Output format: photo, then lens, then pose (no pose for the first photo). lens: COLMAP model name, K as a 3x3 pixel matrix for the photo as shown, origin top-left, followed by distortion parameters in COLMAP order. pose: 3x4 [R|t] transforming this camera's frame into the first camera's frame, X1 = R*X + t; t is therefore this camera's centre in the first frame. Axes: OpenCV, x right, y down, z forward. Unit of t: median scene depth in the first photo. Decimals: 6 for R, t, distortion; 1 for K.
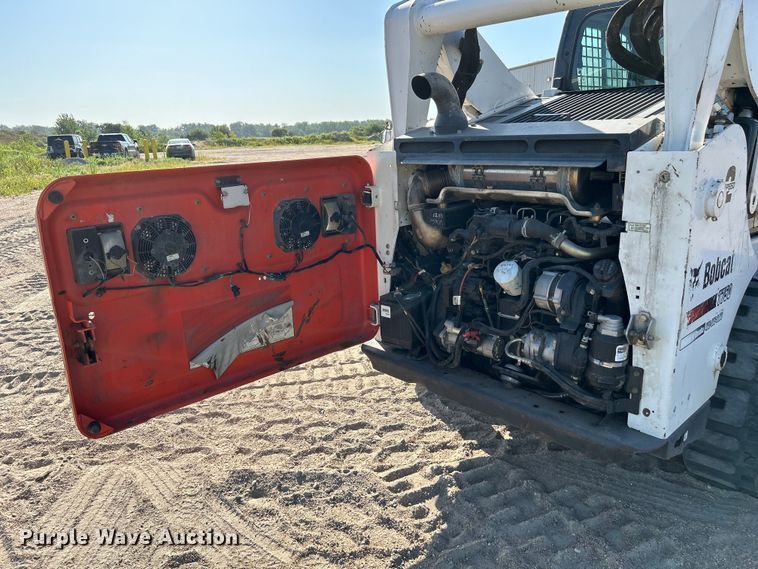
lens RADIAL K [[571.5, 0, 382.8], [0, 571.5, 284.5], [0, 0, 1]] dist [0.056850, -0.062440]
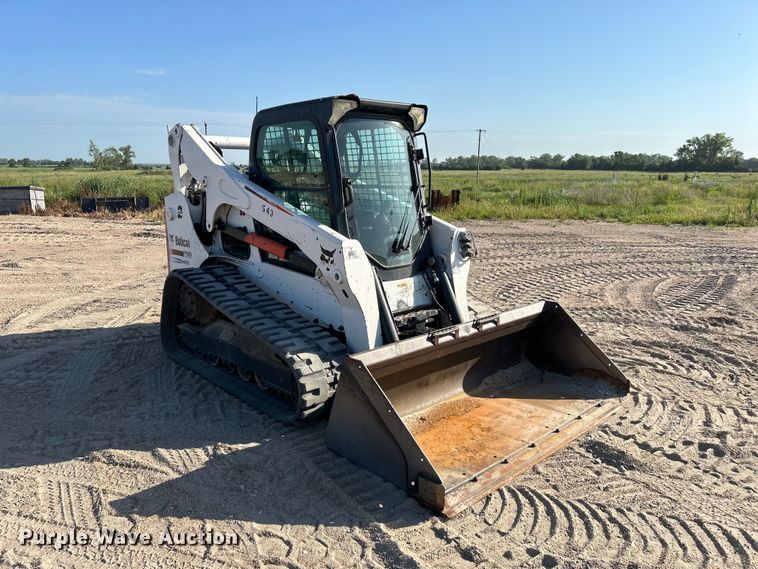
lens RADIAL K [[571.5, 0, 378.5], [0, 571.5, 271.6], [0, 0, 1]] dist [0.056850, -0.062440]
pose [[-0.003742, 0.203320, -0.979105, 2.502093], [-0.257228, 0.945969, 0.197422, -0.514609], [0.966343, 0.252592, 0.048759, 1.368188]]
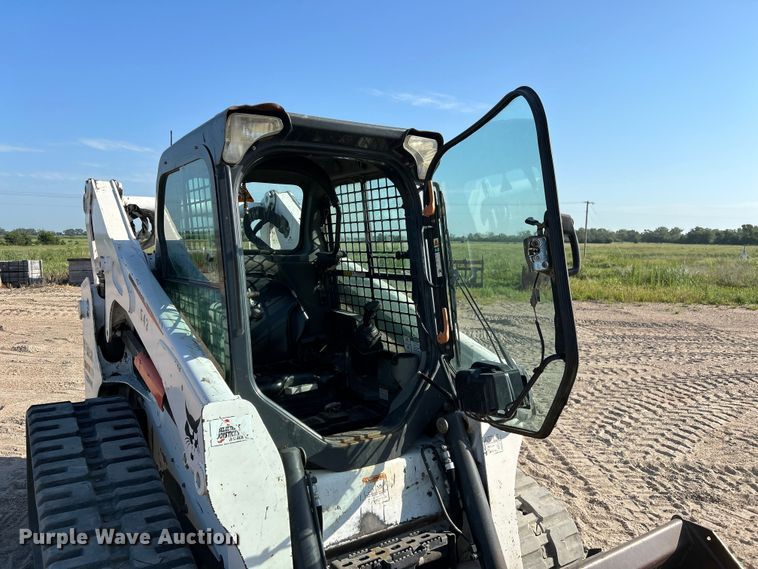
lens RADIAL K [[571.5, 0, 383.4], [0, 571.5, 278.4], [0, 0, 1]] dist [0.056850, -0.062440]
pose [[-0.173087, 0.090827, -0.980710, 1.660091], [-0.254744, 0.957727, 0.133658, -0.558193], [0.951392, 0.272964, -0.142633, 1.579097]]
